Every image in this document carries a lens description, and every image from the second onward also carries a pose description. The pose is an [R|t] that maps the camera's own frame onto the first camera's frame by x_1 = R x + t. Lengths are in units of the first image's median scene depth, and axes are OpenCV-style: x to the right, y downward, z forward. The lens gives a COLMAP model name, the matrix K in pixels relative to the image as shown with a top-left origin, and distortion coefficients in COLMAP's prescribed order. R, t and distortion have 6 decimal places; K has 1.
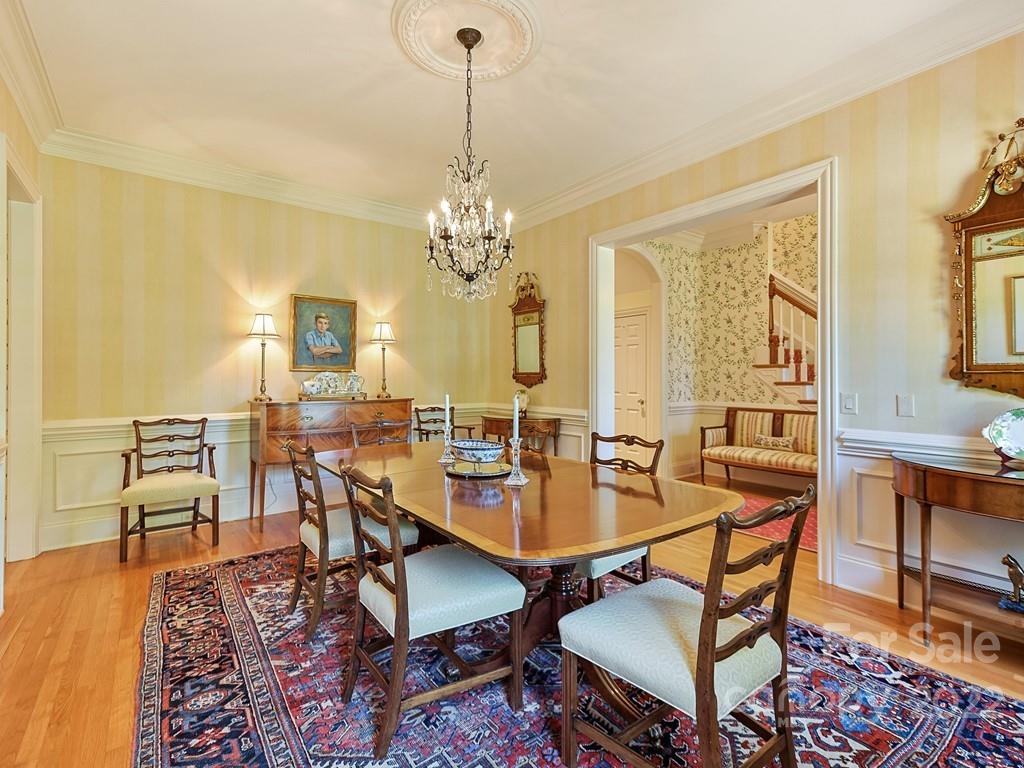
lens RADIAL K [[478.6, 0, 511.7], [0, 478.6, 378.8], [0, 0, 1]] dist [0.013880, -0.000264]
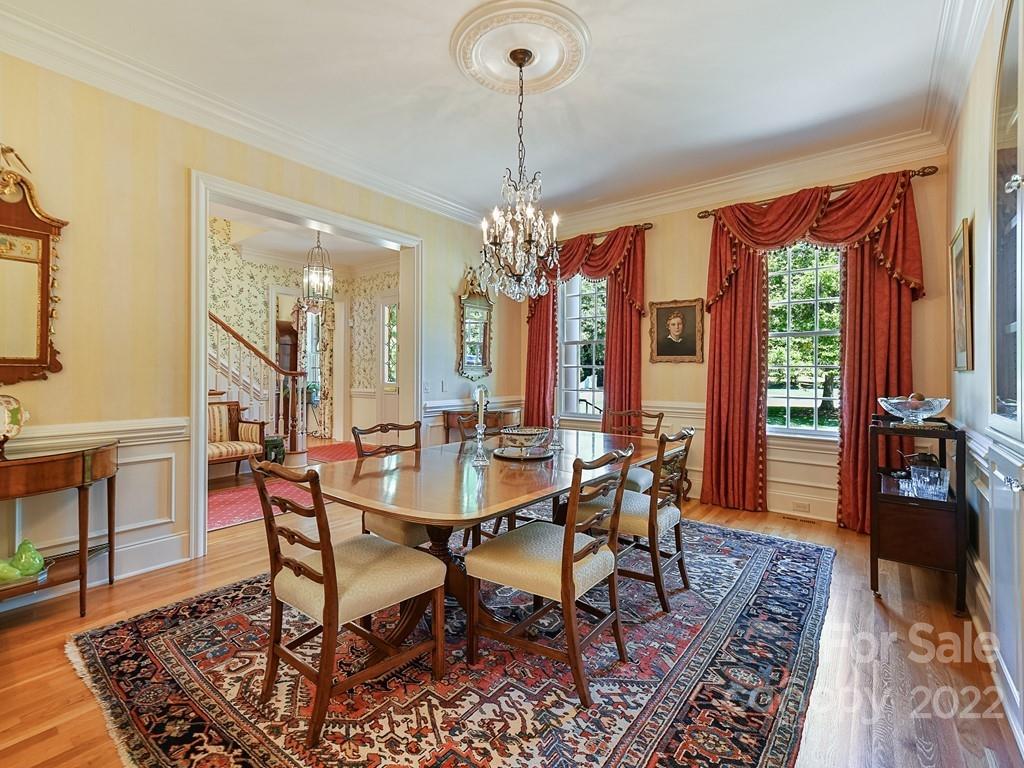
lens RADIAL K [[456.0, 0, 513.5], [0, 456.0, 386.5], [0, 0, 1]] dist [0.011617, 0.000099]
pose [[-0.247752, -0.034194, 0.968220, -1.295981], [0.000033, 0.999377, 0.035302, -0.001419], [-0.968824, 0.008778, -0.247596, 1.542456]]
